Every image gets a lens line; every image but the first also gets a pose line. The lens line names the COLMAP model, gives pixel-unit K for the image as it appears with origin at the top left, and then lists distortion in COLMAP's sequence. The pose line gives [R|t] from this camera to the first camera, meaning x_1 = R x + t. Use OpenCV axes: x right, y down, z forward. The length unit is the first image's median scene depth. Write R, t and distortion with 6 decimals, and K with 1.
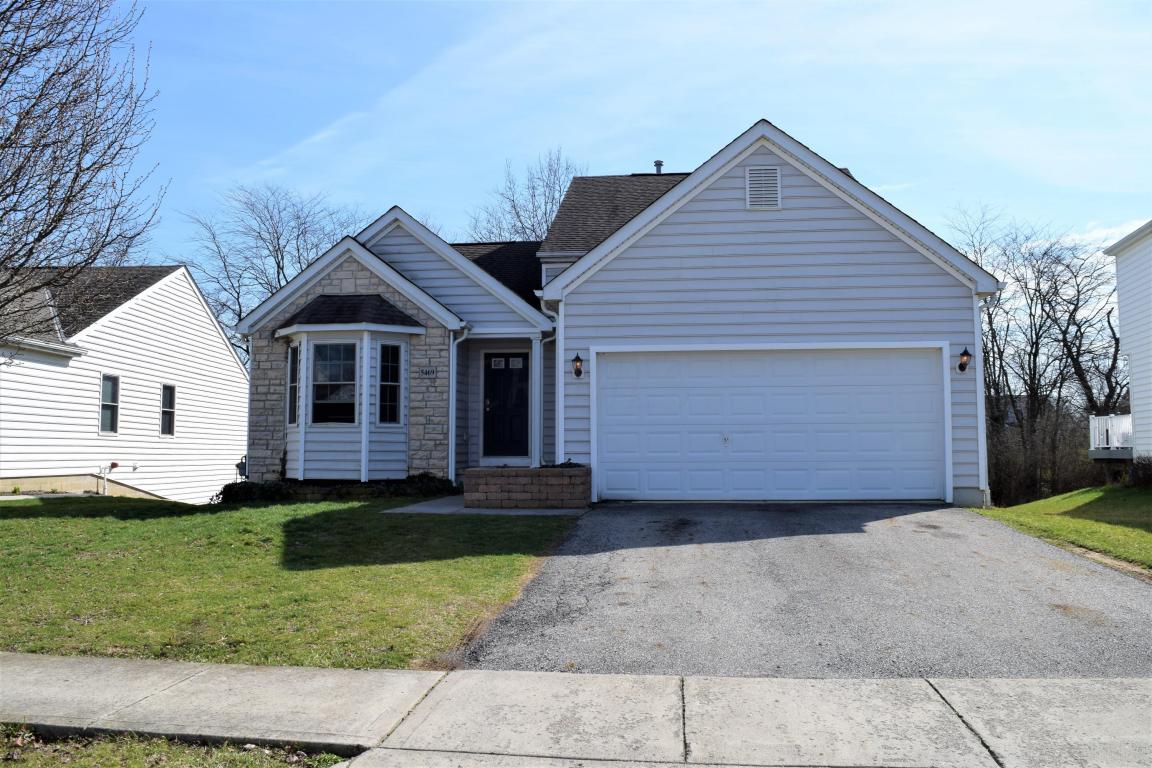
lens RADIAL K [[905.5, 0, 571.7], [0, 905.5, 377.2], [0, 0, 1]] dist [-0.091196, 0.008419]
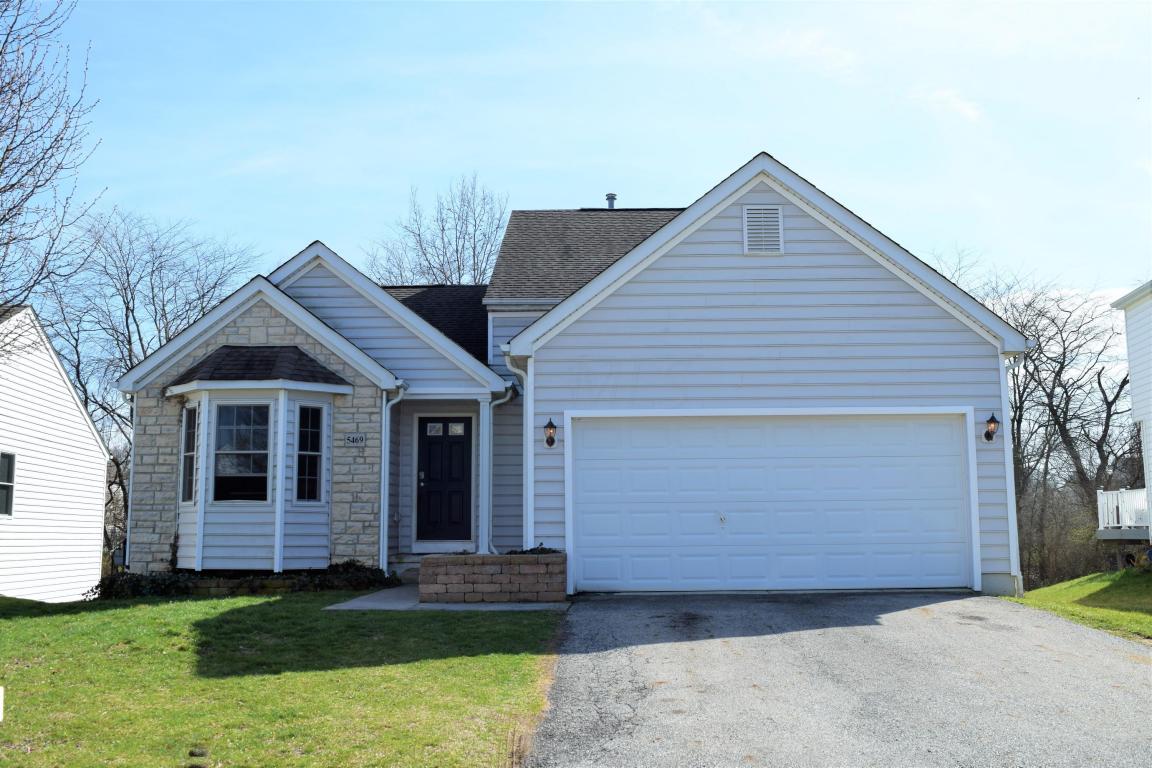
lens RADIAL K [[1079.0, 0, 571.0], [0, 1079.0, 382.6], [0, 0, 1]] dist [-0.079074, 0.009196]
pose [[0.995238, 0.008645, 0.097094, -0.058169], [-0.002986, 0.998296, -0.058283, -0.000854], [-0.097433, 0.057715, 0.993567, -0.009656]]
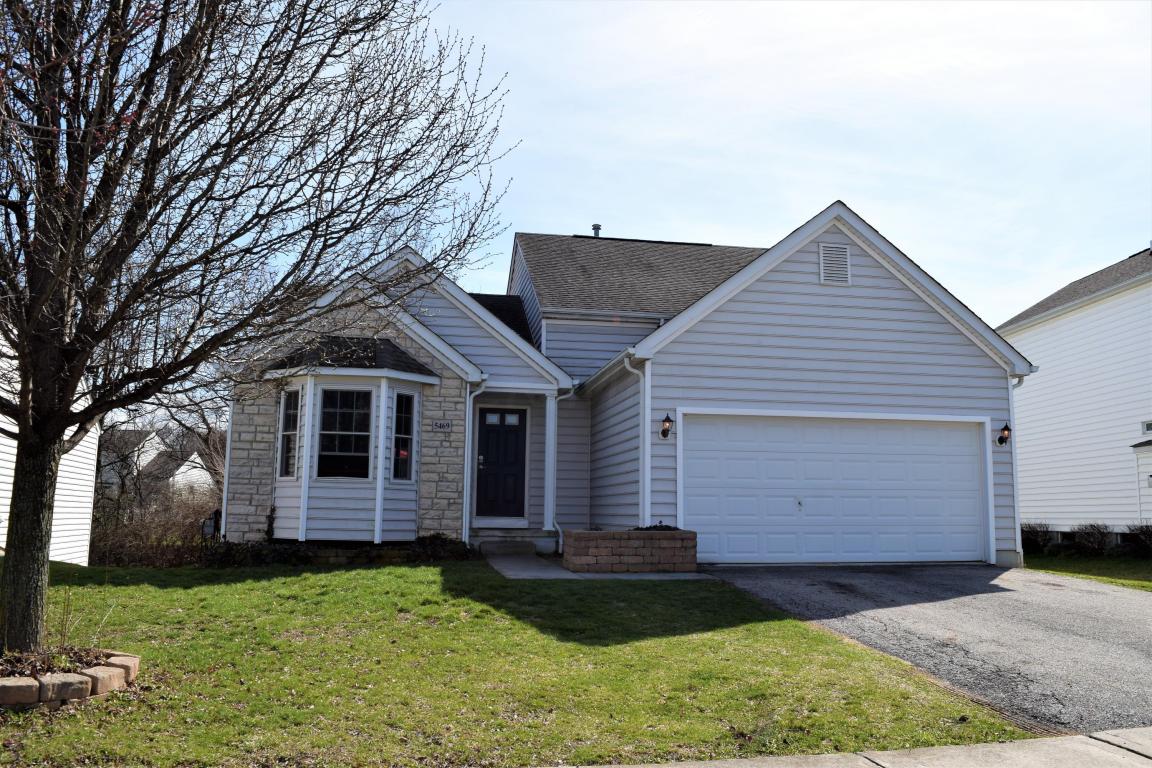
lens RADIAL K [[905.5, 0, 571.7], [0, 905.5, 377.2], [0, 0, 1]] dist [-0.091196, 0.008419]
pose [[0.959673, 0.055503, 0.275585, -0.292808], [-0.036972, 0.996720, -0.071990, 0.006987], [-0.278677, 0.058898, 0.958577, 0.065097]]
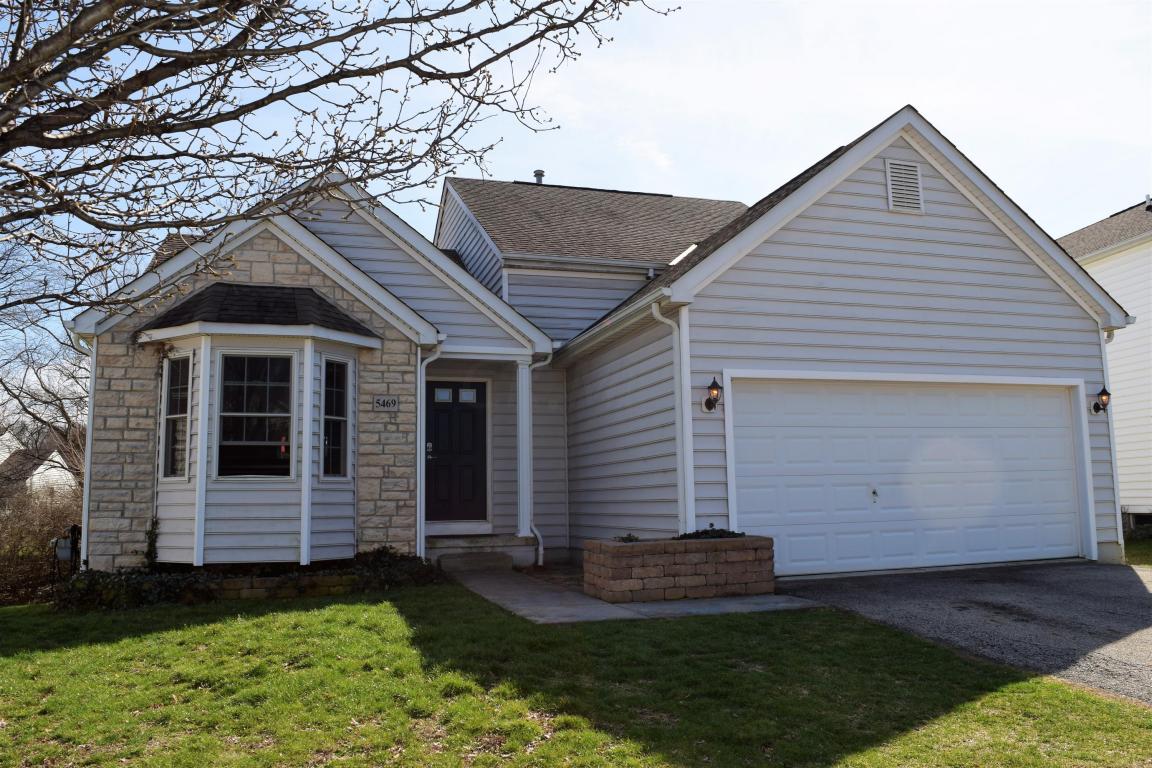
lens RADIAL K [[905.5, 0, 571.7], [0, 905.5, 377.2], [0, 0, 1]] dist [-0.091196, 0.008419]
pose [[0.915816, 0.039157, 0.399684, -0.309713], [-0.015028, 0.997880, -0.063327, 0.016735], [-0.401316, 0.051989, 0.914463, 0.303654]]
